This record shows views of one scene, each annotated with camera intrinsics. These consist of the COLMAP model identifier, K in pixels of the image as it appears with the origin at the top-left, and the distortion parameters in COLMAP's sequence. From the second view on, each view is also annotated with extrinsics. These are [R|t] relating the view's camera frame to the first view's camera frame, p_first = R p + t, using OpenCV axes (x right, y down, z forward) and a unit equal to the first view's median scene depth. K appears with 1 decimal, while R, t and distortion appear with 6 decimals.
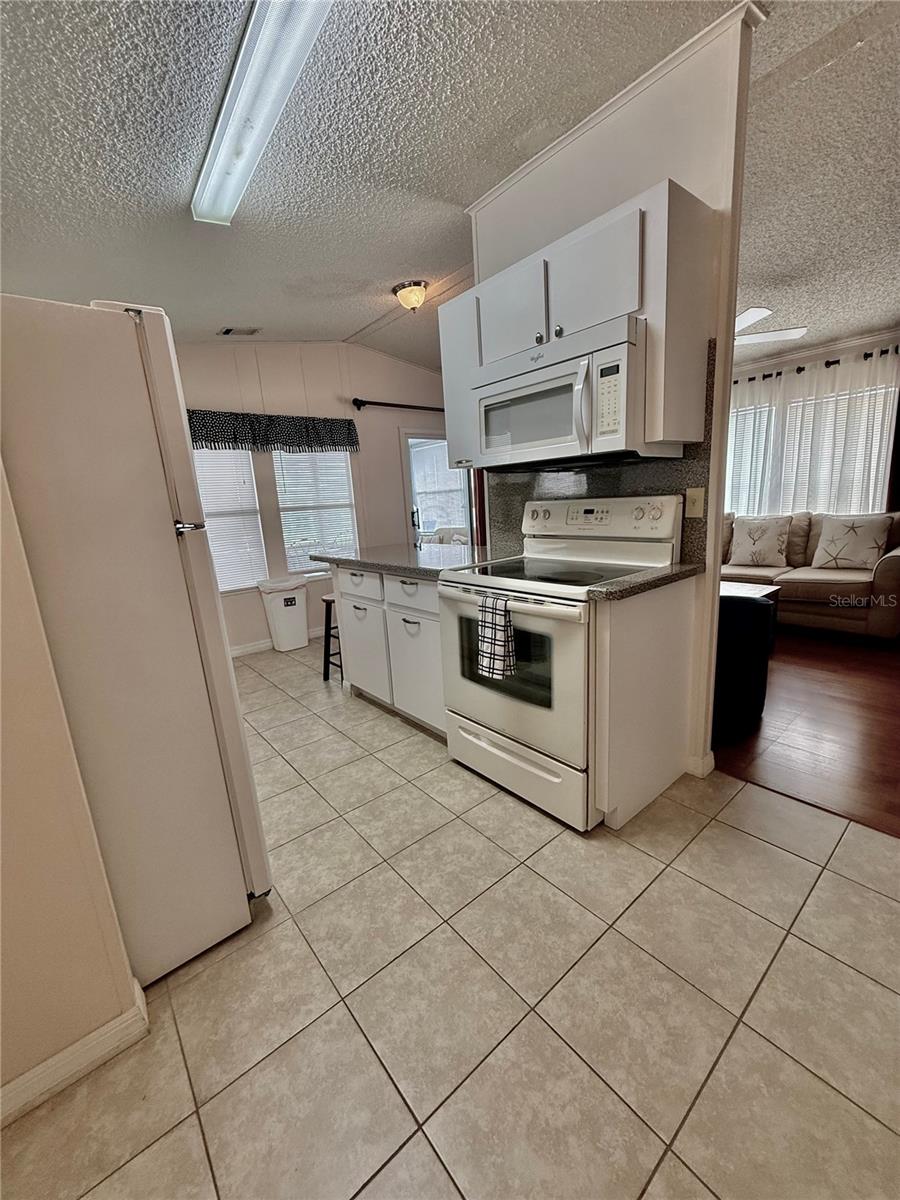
lens RADIAL K [[481.0, 0, 451.0], [0, 481.0, 602.6], [0, 0, 1]] dist [0.001393, -0.000191]
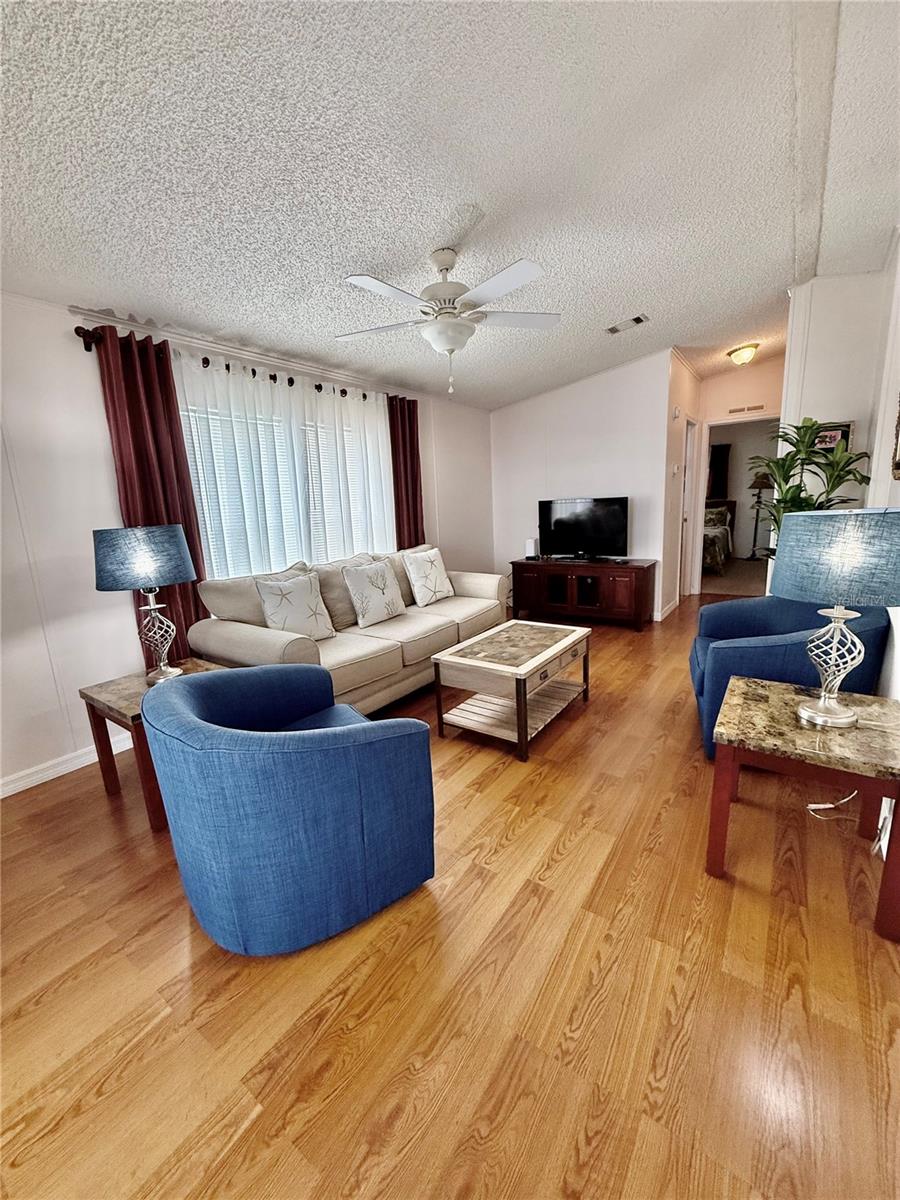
lens RADIAL K [[481.0, 0, 442.8], [0, 481.0, 608.2], [0, 0, 1]] dist [0.001393, -0.000191]
pose [[-0.251067, -0.134845, 0.958531, -0.319779], [0.259897, 0.944497, 0.200945, -0.449345], [-0.932426, 0.299570, -0.202086, 2.062770]]
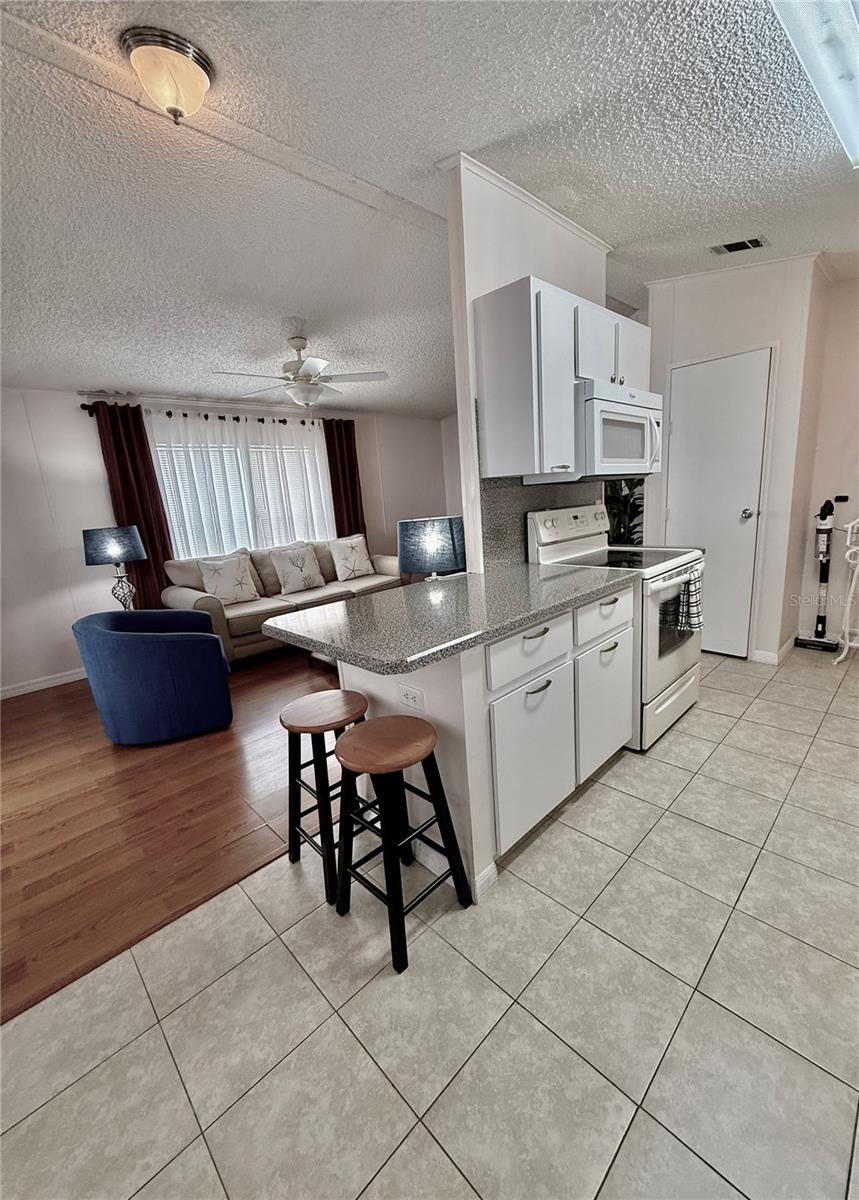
lens RADIAL K [[484.6, 0, 444.7], [0, 484.6, 610.4], [0, 0, 1]] dist [-0.002142, 0.000004]
pose [[-0.095559, -0.171120, 0.980605, -0.983131], [0.280360, 0.940607, 0.191461, -0.299979], [-0.955127, 0.293218, -0.041908, 1.447267]]
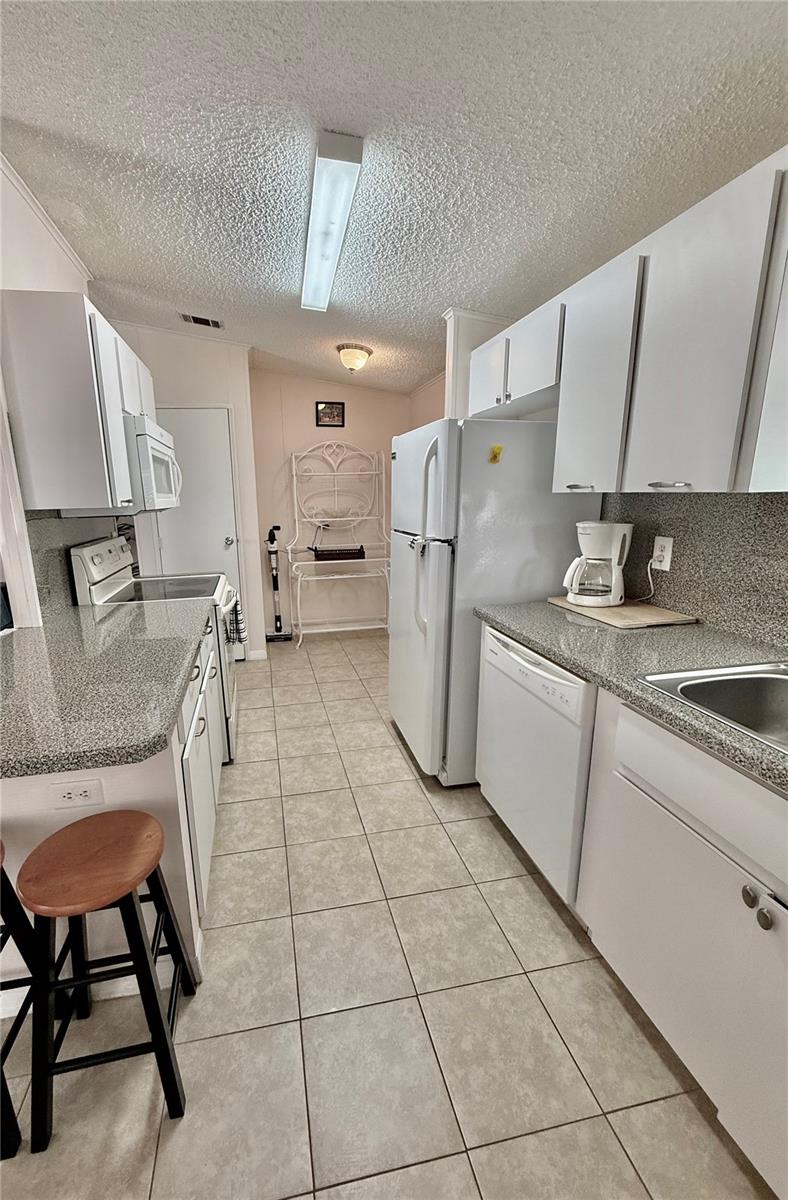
lens RADIAL K [[485.1, 0, 348.7], [0, 485.1, 607.4], [0, 0, 1]] dist [-0.003029, -0.000532]
pose [[-0.874200, -0.031480, 0.484545, -0.824006], [0.176871, 0.908695, 0.378141, -0.410371], [-0.452207, 0.416272, -0.788813, 1.723036]]
